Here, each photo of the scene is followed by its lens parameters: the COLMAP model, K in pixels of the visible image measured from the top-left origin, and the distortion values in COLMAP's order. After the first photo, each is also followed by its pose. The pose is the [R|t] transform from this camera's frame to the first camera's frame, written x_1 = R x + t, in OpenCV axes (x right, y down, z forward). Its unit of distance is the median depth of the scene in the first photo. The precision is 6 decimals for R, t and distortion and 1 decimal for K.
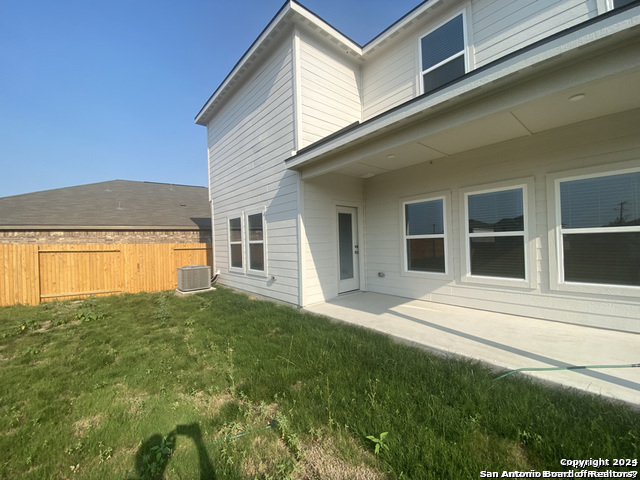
lens RADIAL K [[259.5, 0, 319.1], [0, 259.5, 240.1], [0, 0, 1]] dist [0.026079, -0.022718]
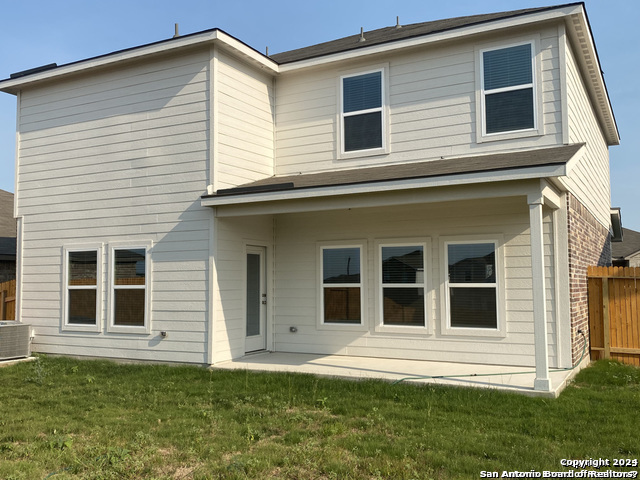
lens RADIAL K [[626.0, 0, 319.0], [0, 626.0, 238.4], [0, 0, 1]] dist [0.009456, -0.010180]
pose [[0.930356, 0.050791, 0.363123, -0.468856], [-0.024300, 0.996723, -0.077155, -0.006989], [-0.365851, 0.062958, 0.928541, -1.006559]]
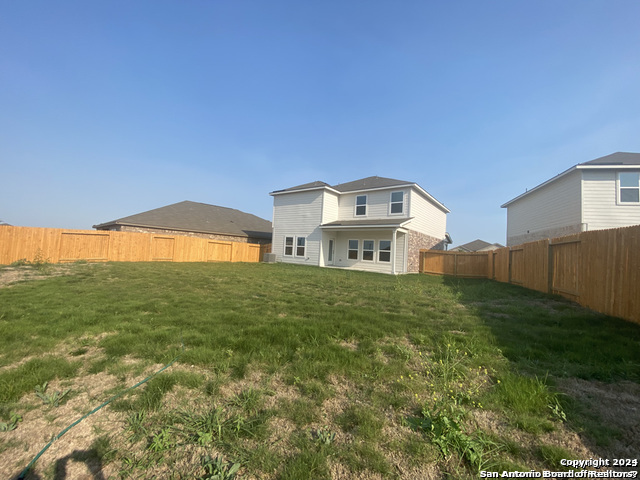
lens RADIAL K [[259.0, 0, 325.0], [0, 259.0, 240.7], [0, 0, 1]] dist [-0.000520, -0.015734]
pose [[0.968031, 0.099701, 0.230164, -0.787743], [-0.090525, 0.994632, -0.050115, 0.076883], [-0.233925, 0.027677, 0.971861, -2.320019]]
